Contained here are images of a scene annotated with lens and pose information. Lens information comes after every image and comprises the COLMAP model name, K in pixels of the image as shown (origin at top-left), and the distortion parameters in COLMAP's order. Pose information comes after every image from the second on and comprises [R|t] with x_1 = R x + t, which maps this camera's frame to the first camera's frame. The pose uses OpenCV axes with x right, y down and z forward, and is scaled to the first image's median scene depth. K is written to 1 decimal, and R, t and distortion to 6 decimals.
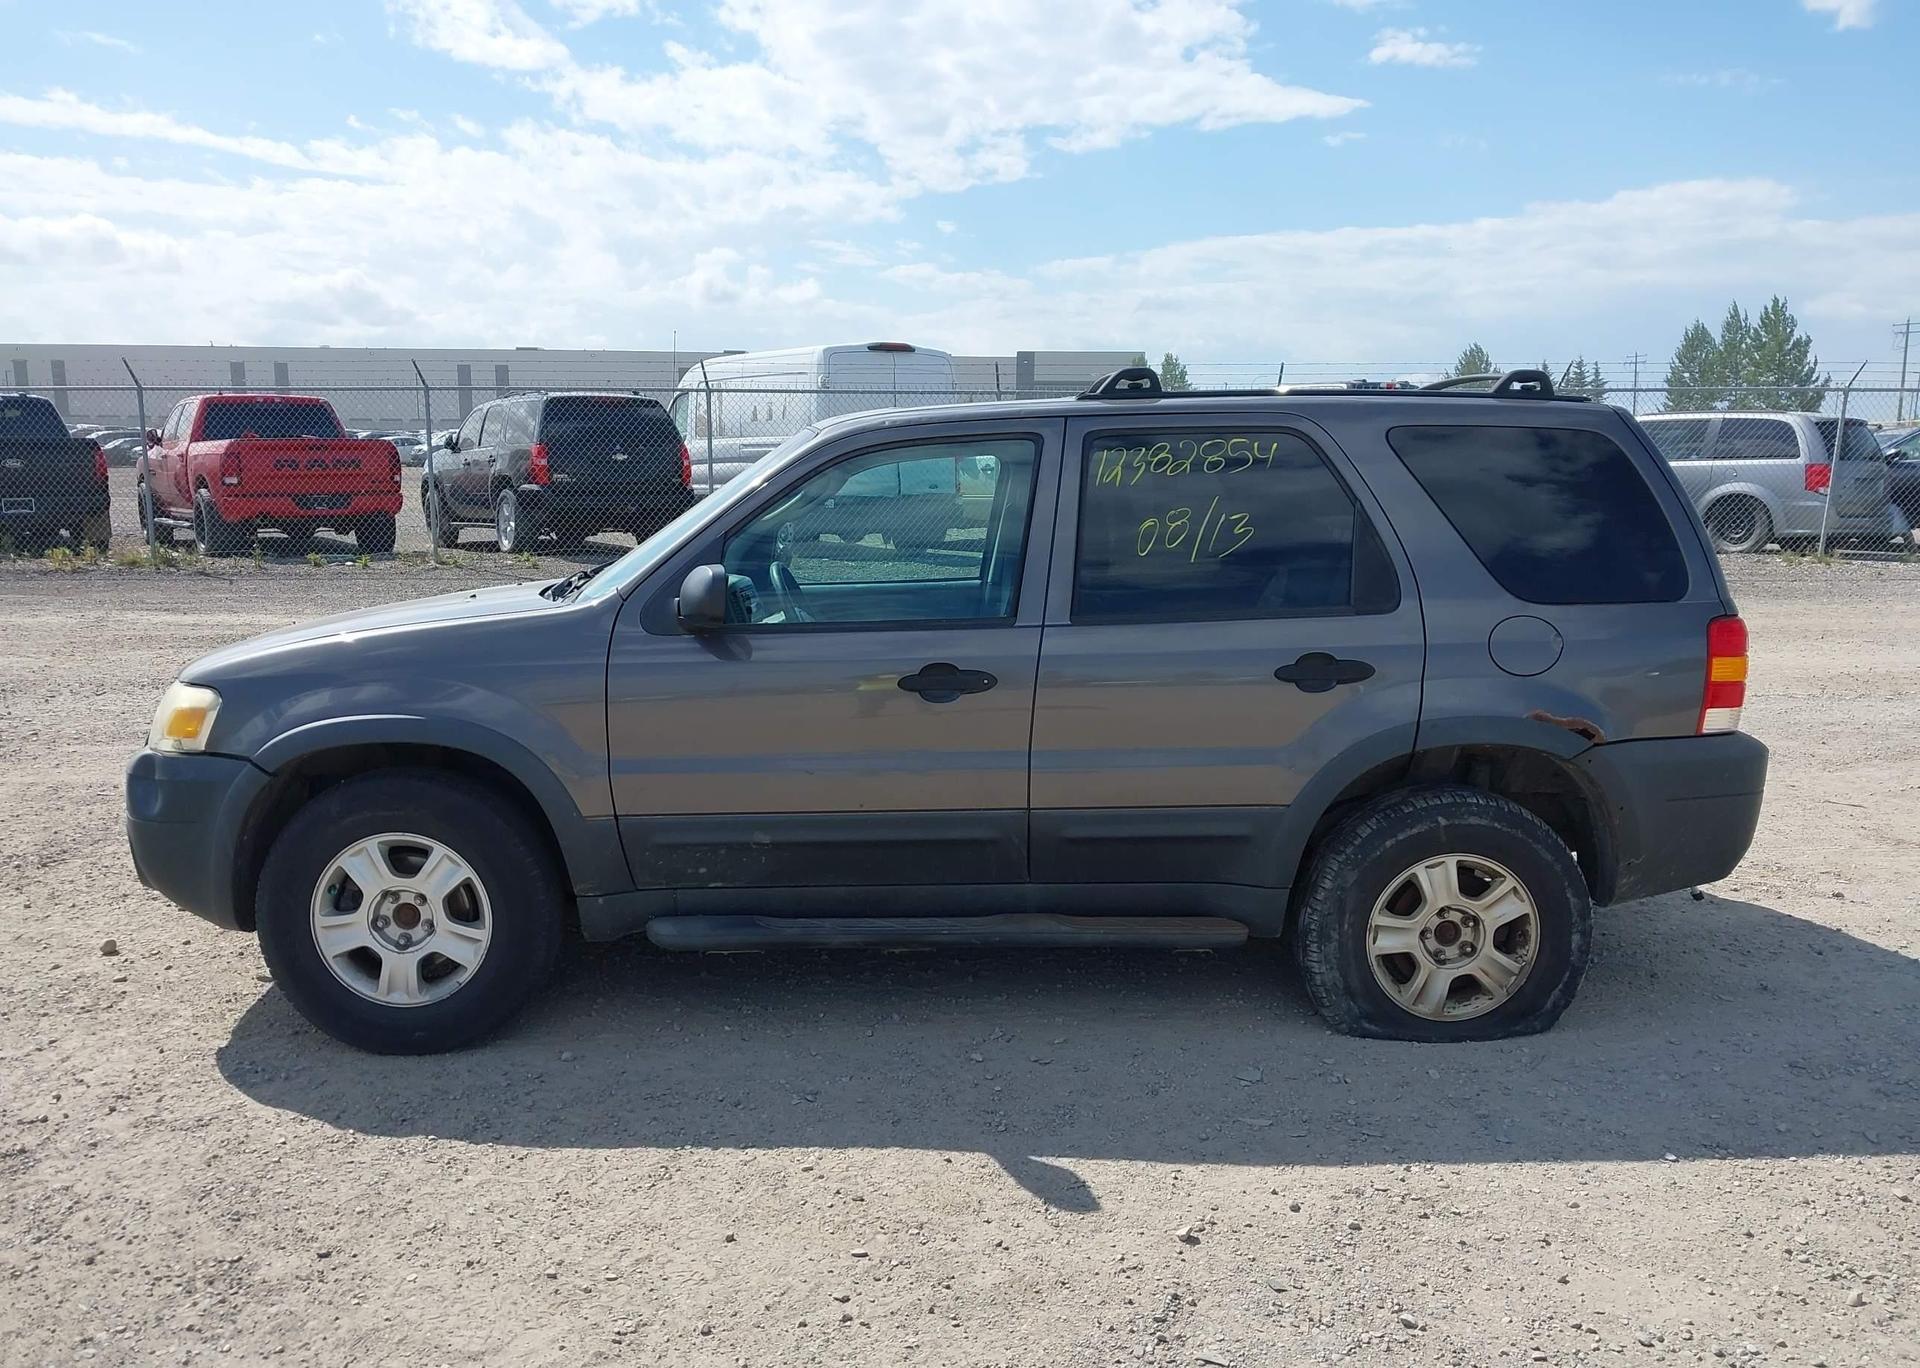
lens RADIAL K [[1527.1, 0, 969.6], [0, 1527.1, 670.8], [0, 0, 1]] dist [0.023395, -0.028705]
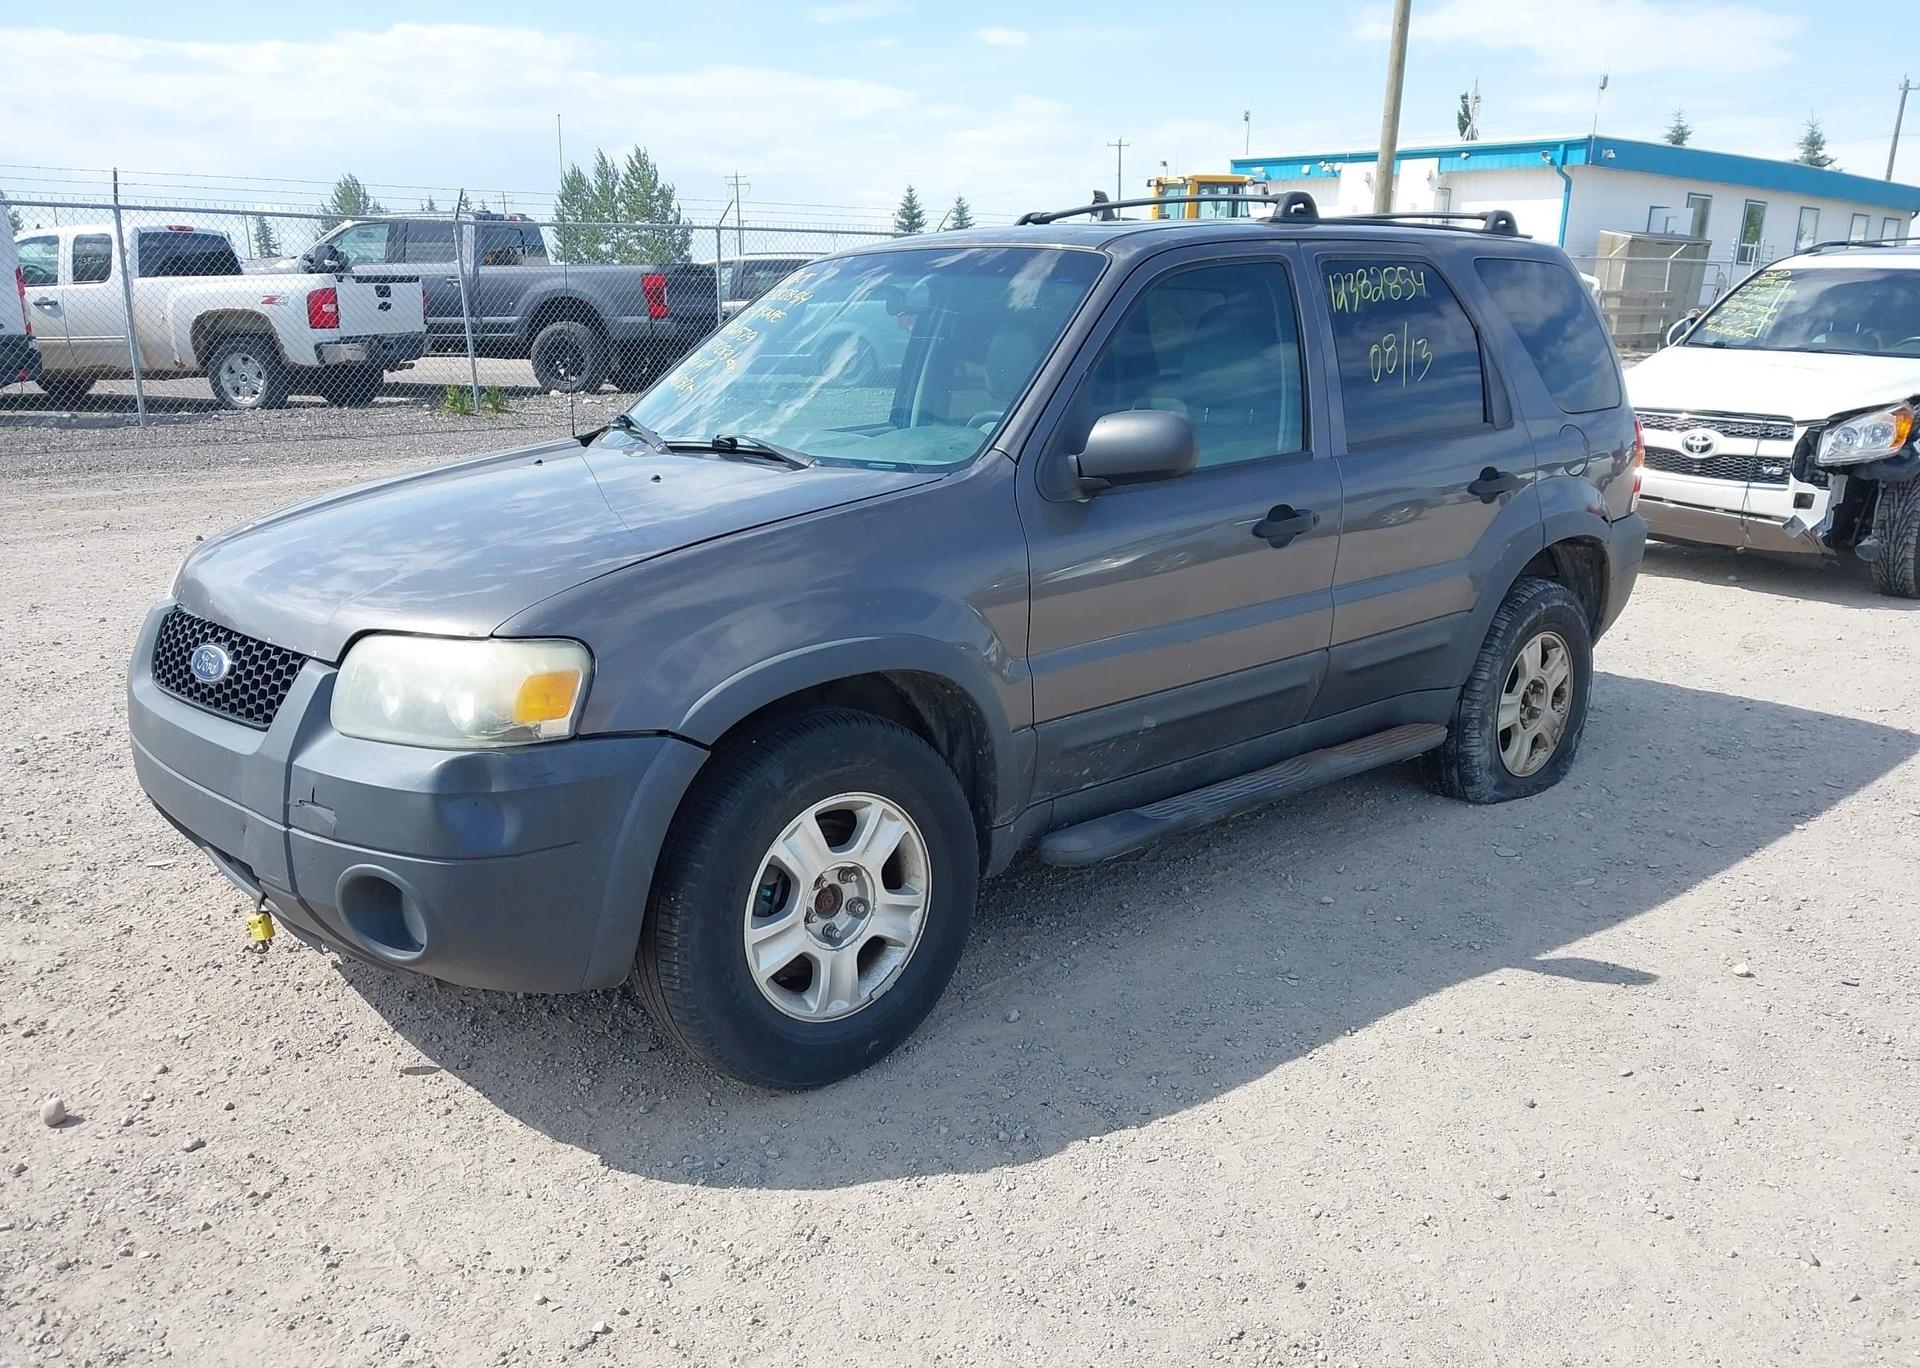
lens RADIAL K [[1527.1, 0, 972.8], [0, 1527.1, 685.4], [0, 0, 1]] dist [0.023395, -0.028705]
pose [[0.762663, -0.157741, 0.627266, -0.761178], [0.088503, 0.986134, 0.140381, -0.044069], [-0.640712, -0.051549, 0.766049, 0.381761]]
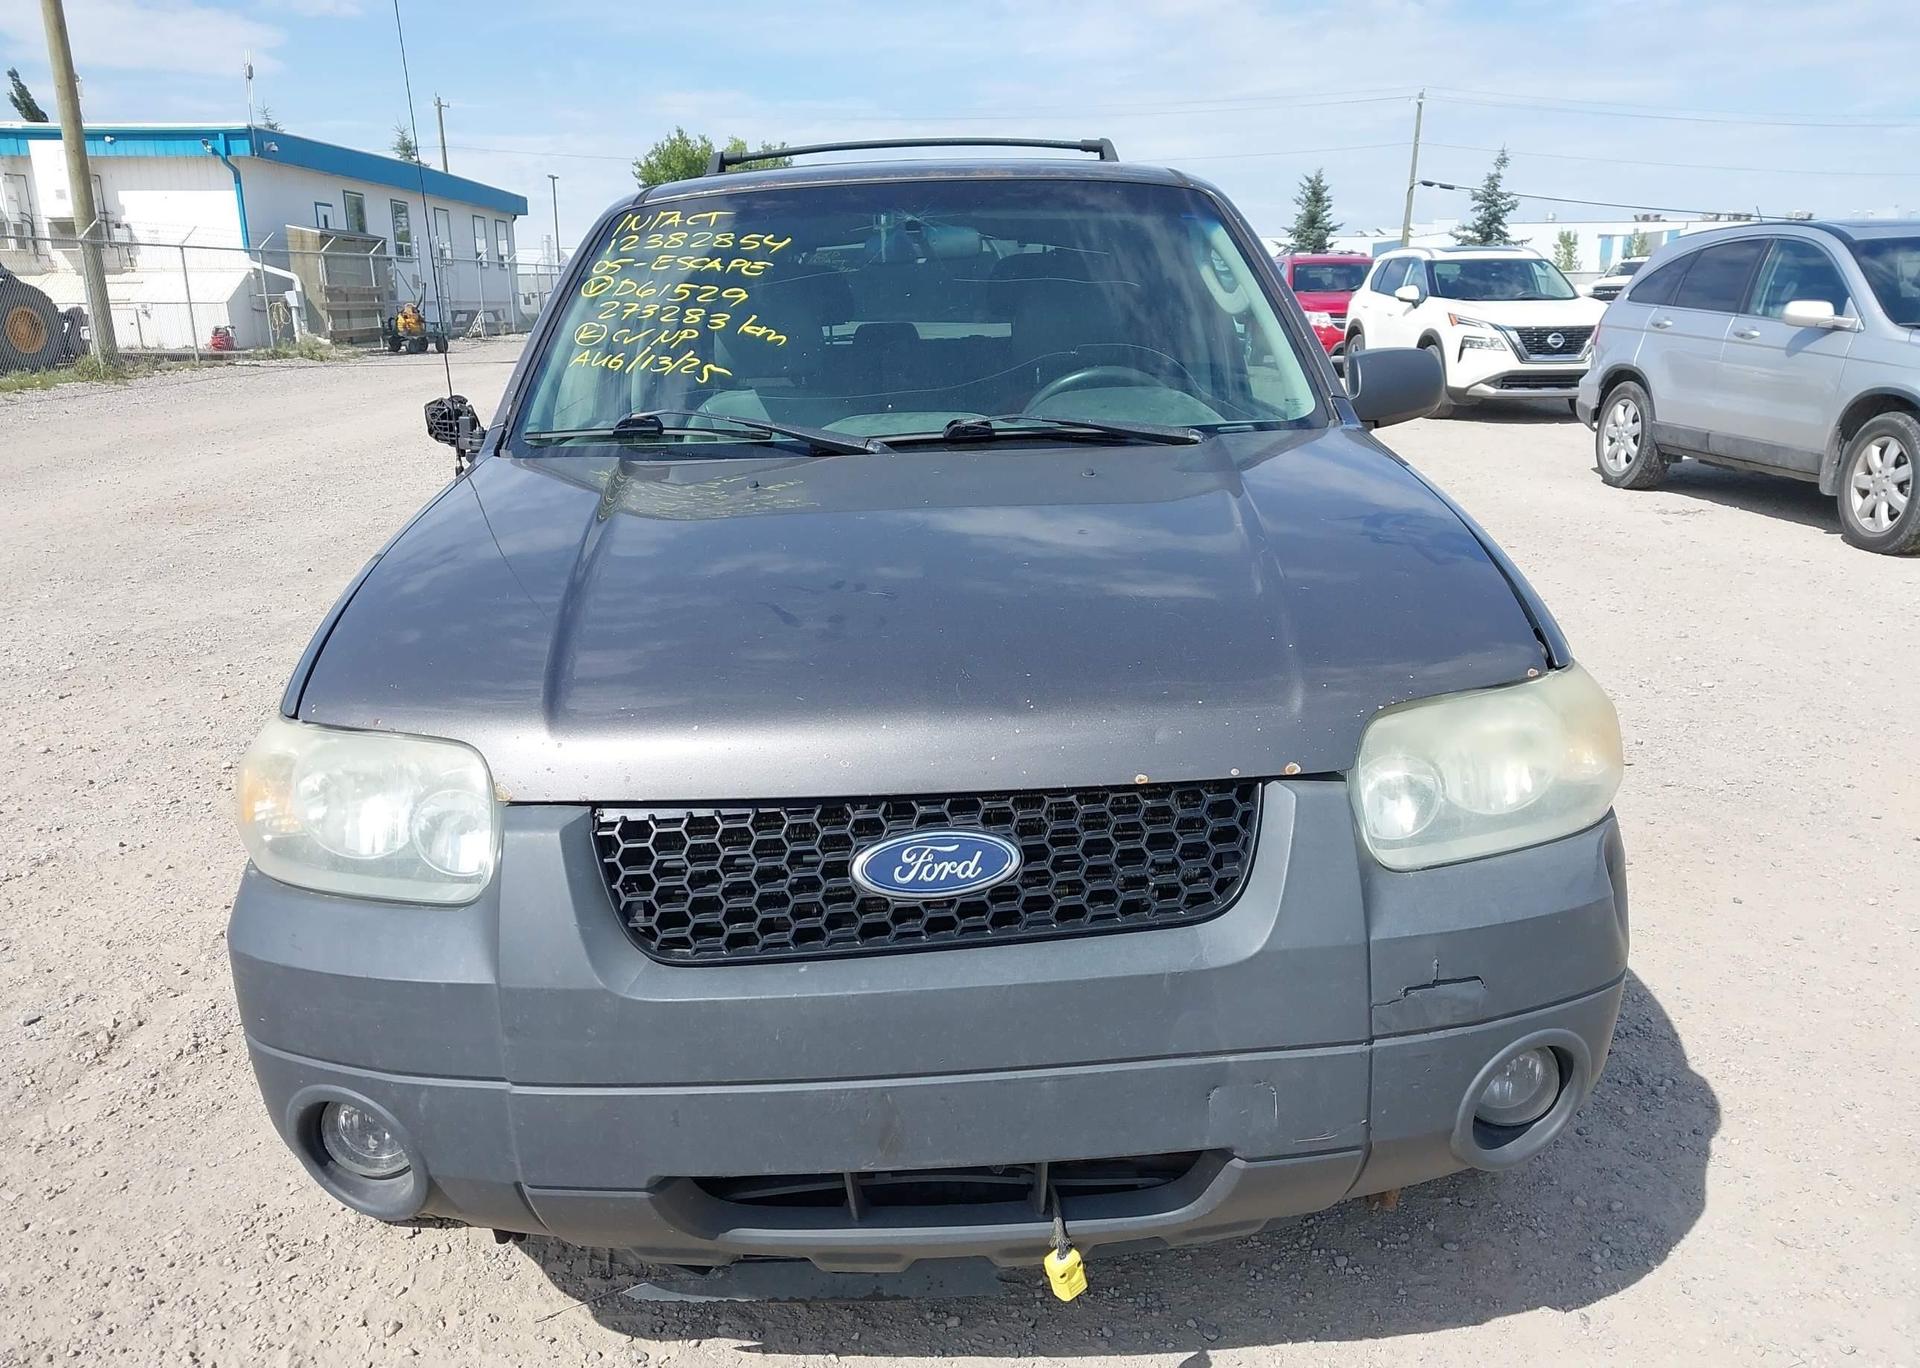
lens RADIAL K [[1527.1, 0, 957.2], [0, 1527.1, 680.0], [0, 0, 1]] dist [0.023395, -0.028705]
pose [[0.020844, -0.250345, 0.967932, -0.960316], [0.158552, 0.956718, 0.244031, -0.129322], [-0.987131, 0.148381, 0.059635, 1.146239]]
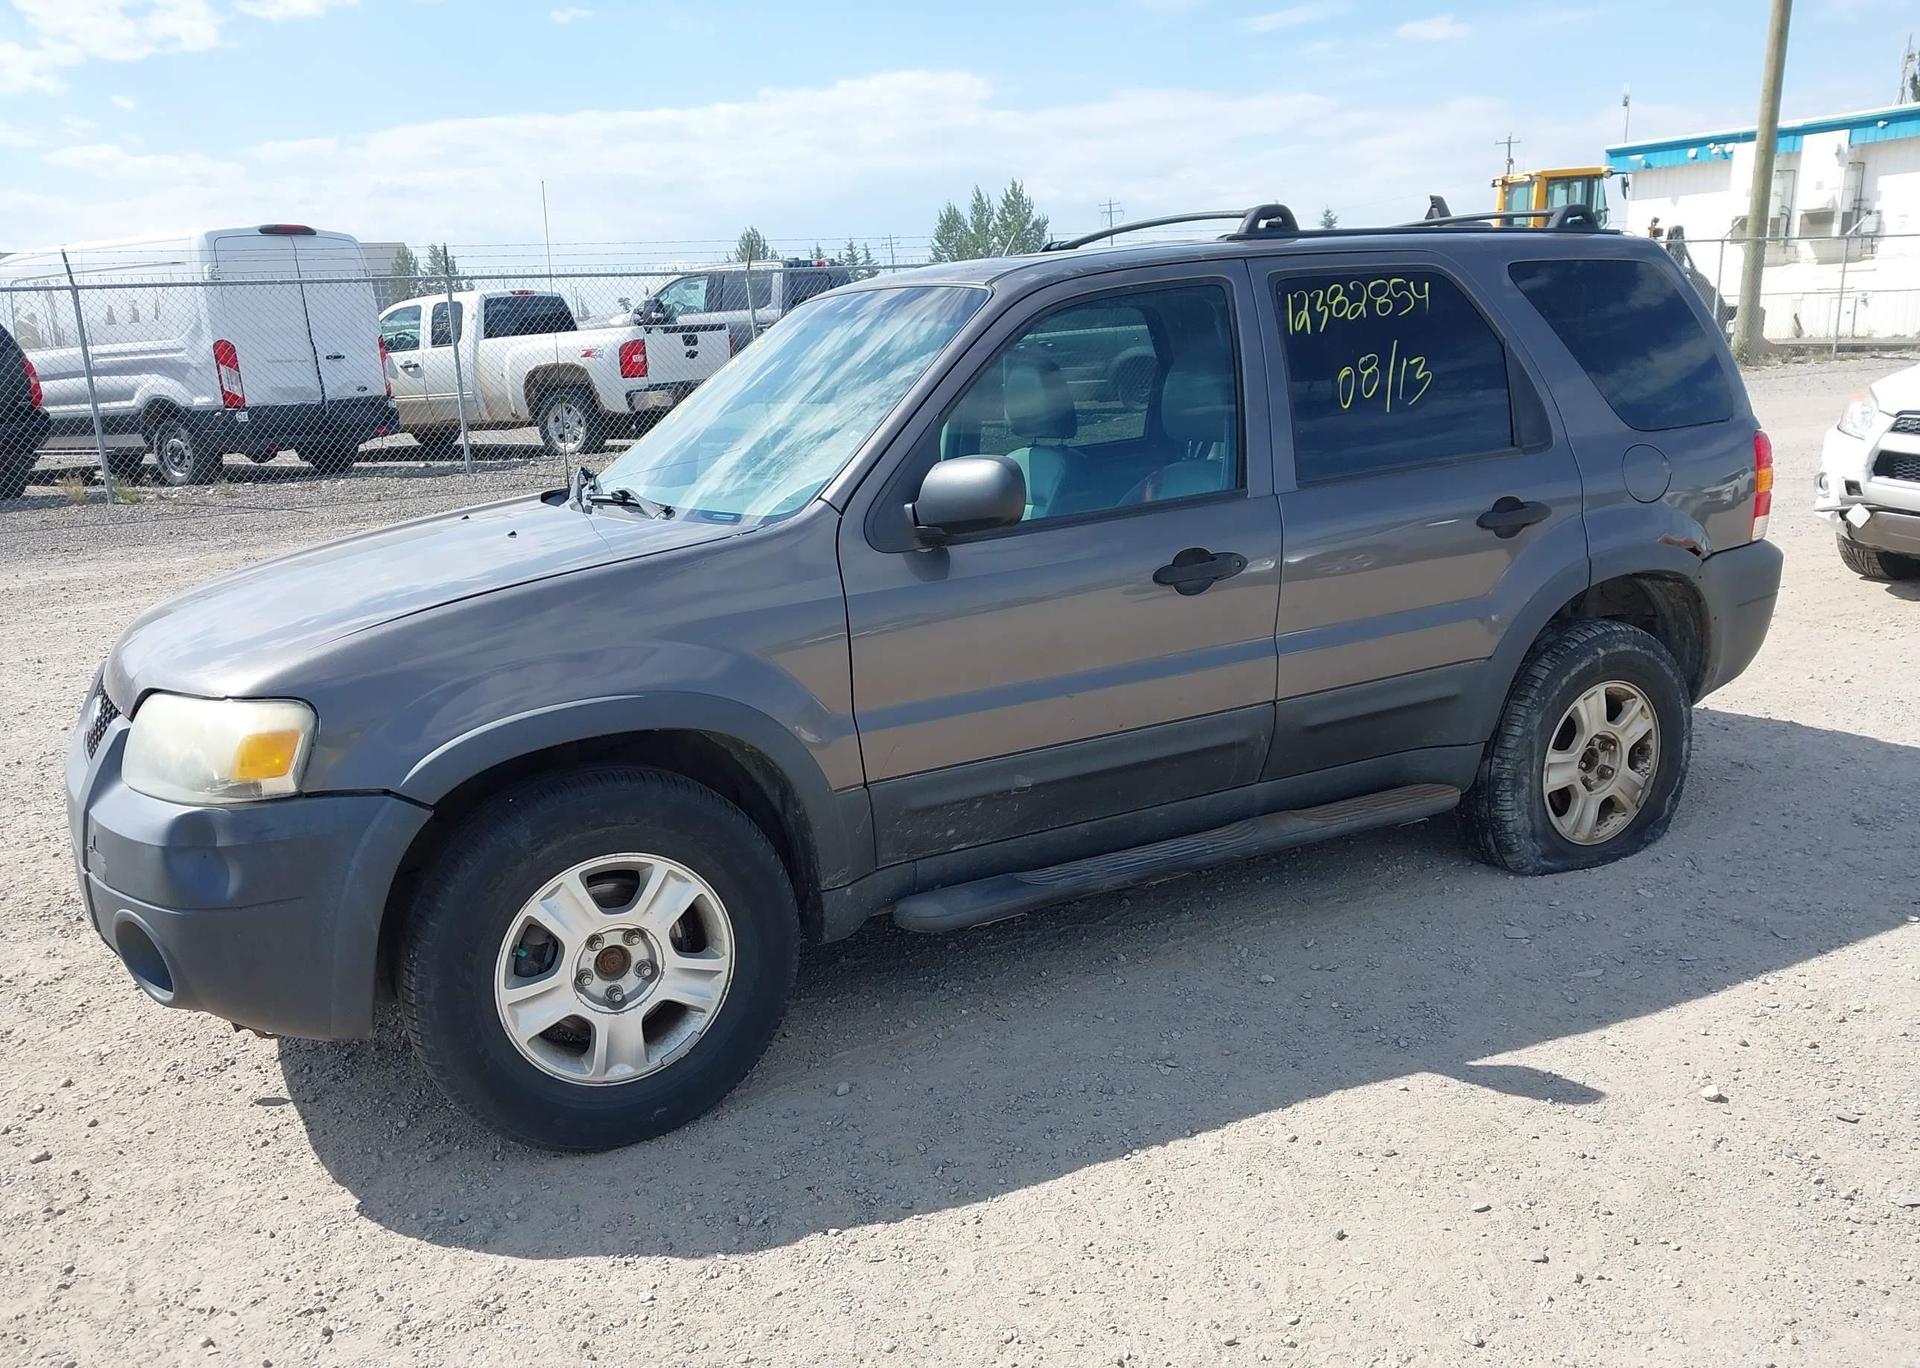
lens RADIAL K [[1527.1, 0, 965.5], [0, 1527.1, 680.7], [0, 0, 1]] dist [0.023395, -0.028705]
pose [[0.896178, -0.141357, 0.420575, -0.502700], [0.109640, 0.989049, 0.098798, -0.030155], [-0.429935, -0.042429, 0.901862, 0.259419]]
